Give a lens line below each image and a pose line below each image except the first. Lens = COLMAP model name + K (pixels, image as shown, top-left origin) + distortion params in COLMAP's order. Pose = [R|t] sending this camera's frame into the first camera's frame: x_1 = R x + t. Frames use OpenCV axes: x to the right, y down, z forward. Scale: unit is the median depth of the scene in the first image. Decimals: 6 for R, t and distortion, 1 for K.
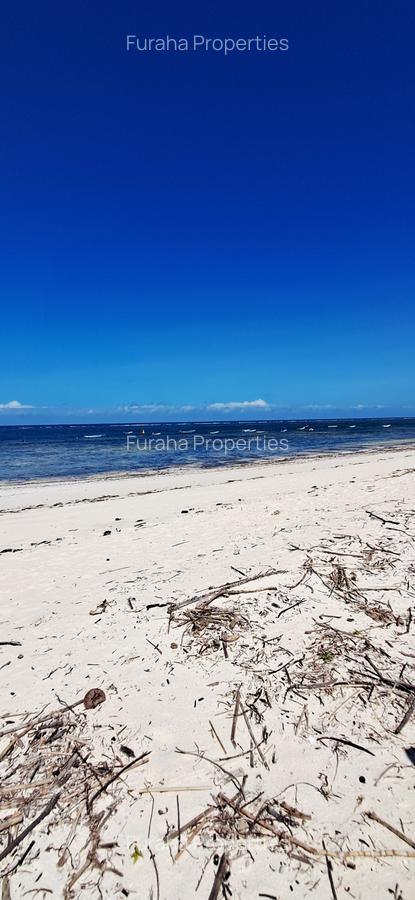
lens RADIAL K [[405.9, 0, 207.5], [0, 405.9, 450.0], [0, 0, 1]] dist [0.000752, 0.005795]
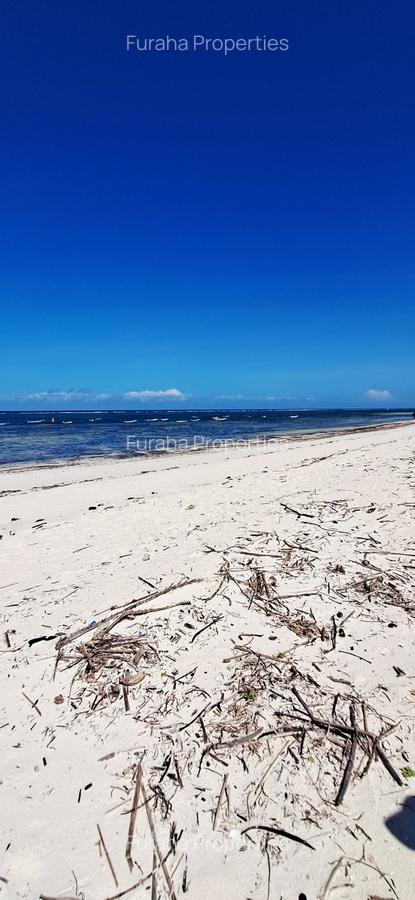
lens RADIAL K [[404.9, 0, 207.5], [0, 404.9, 450.0], [0, 0, 1]] dist [0.002770, 0.006485]
pose [[0.978439, -0.005289, 0.206469, 0.036184], [-0.000164, 0.999652, 0.026380, -0.013371], [-0.206537, -0.025845, 0.978097, 0.192788]]
